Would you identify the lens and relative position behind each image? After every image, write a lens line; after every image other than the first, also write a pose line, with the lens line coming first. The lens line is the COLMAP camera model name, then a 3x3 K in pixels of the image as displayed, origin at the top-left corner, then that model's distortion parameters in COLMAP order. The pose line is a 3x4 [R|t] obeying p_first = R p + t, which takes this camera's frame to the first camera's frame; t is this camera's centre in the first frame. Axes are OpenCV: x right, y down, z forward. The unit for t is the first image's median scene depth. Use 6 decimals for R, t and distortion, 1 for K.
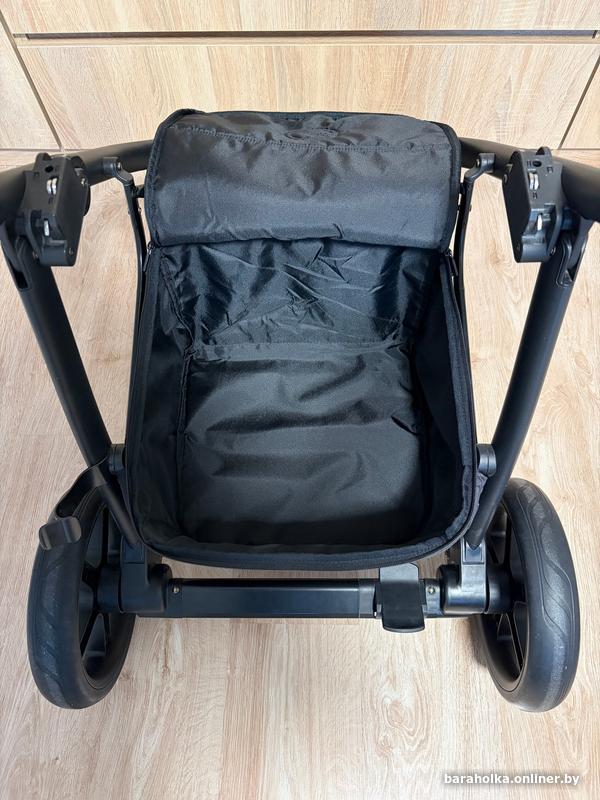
lens RADIAL K [[614.4, 0, 300.6], [0, 614.4, 405.1], [0, 0, 1]] dist [0.035169, -0.042977]
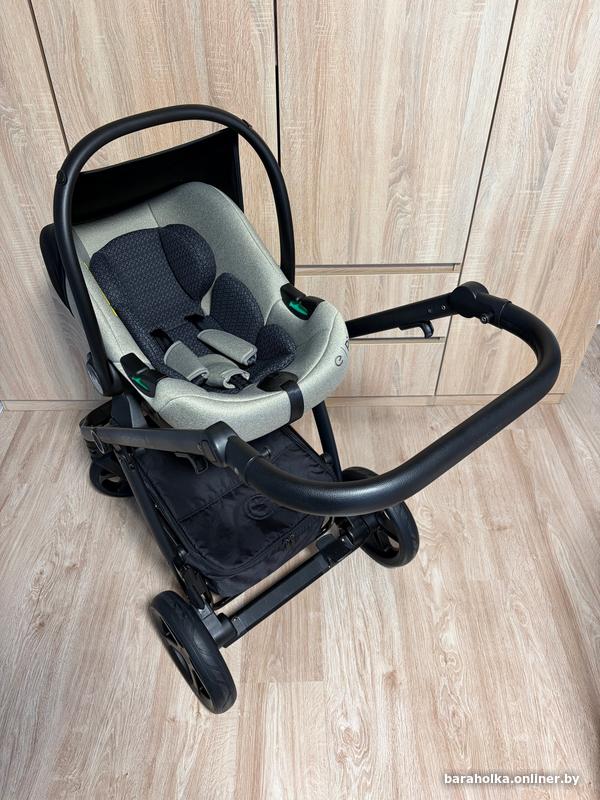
lens RADIAL K [[614.4, 0, 305.0], [0, 614.4, 402.8], [0, 0, 1]] dist [0.035169, -0.042977]
pose [[0.998977, -0.015372, 0.042534, -0.006799], [0.029826, 0.930887, -0.364087, 0.267366], [-0.033998, 0.364984, 0.930393, -0.706509]]
